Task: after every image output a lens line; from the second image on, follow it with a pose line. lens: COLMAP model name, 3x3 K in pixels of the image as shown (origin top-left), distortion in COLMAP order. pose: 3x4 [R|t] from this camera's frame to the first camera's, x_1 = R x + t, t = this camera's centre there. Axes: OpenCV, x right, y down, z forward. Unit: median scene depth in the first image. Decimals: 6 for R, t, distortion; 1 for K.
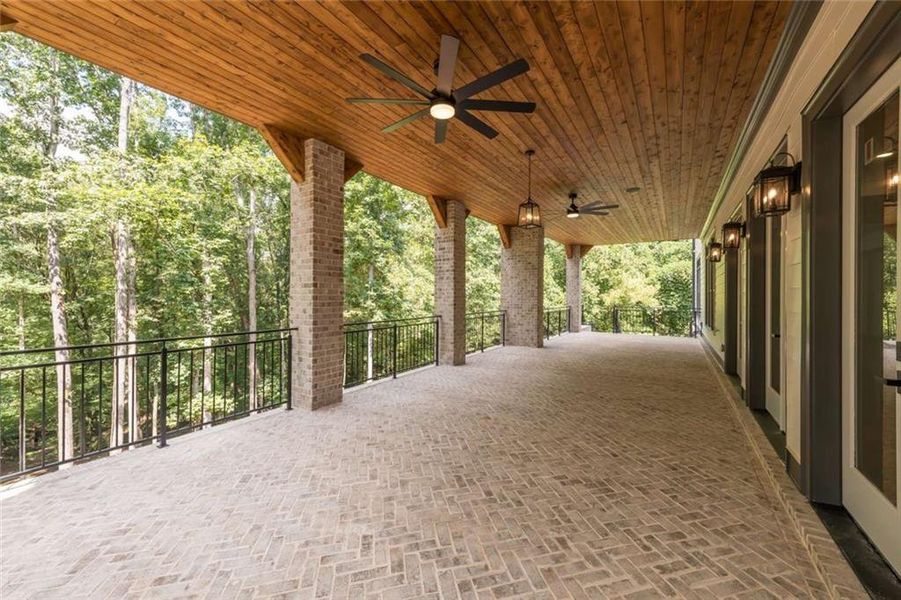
lens RADIAL K [[423.0, 0, 447.6], [0, 423.0, 276.5], [0, 0, 1]] dist [0.013479, -0.000004]
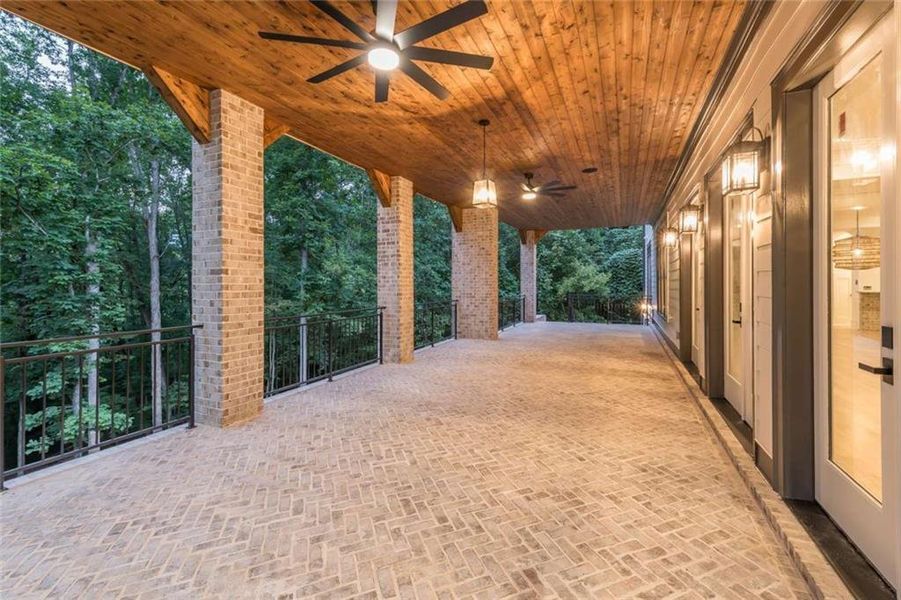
lens RADIAL K [[423.0, 0, 447.6], [0, 423.0, 276.5], [0, 0, 1]] dist [0.013479, -0.000004]
pose [[0.992350, -0.007460, 0.123230, 0.006918], [0.005119, 0.999801, 0.019305, 0.017907], [-0.123350, -0.018527, 0.992190, 0.158145]]
